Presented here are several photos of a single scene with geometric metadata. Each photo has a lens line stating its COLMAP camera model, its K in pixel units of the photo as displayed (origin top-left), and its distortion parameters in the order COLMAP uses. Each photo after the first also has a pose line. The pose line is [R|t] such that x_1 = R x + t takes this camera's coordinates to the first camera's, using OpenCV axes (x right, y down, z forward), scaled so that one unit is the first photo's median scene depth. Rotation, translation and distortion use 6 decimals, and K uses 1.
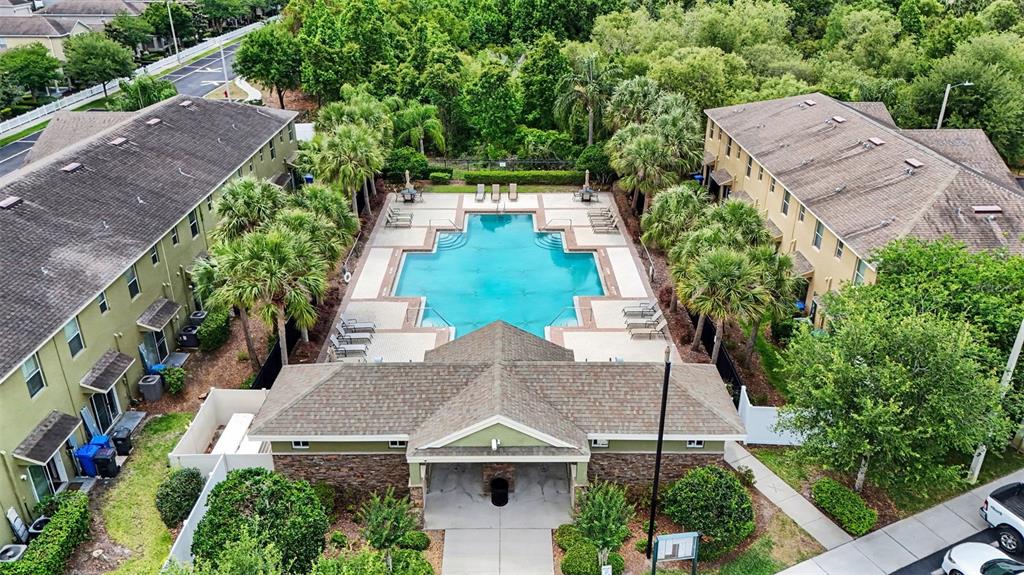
lens RADIAL K [[761.5, 0, 512.0], [0, 761.5, 287.5], [0, 0, 1]] dist [0.073407, -0.007874]
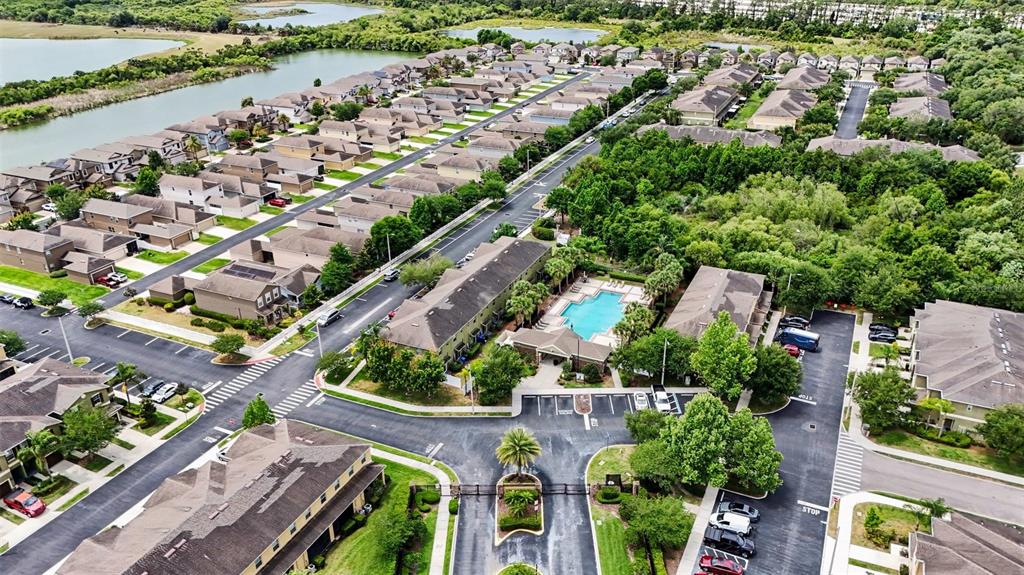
lens RADIAL K [[761.5, 0, 512.0], [0, 761.5, 287.5], [0, 0, 1]] dist [0.073407, -0.007874]
pose [[0.903126, 0.164310, -0.396693, 1.268008], [-0.165288, 0.985726, 0.031986, -0.241099], [0.396286, 0.036681, 0.917394, -2.846418]]
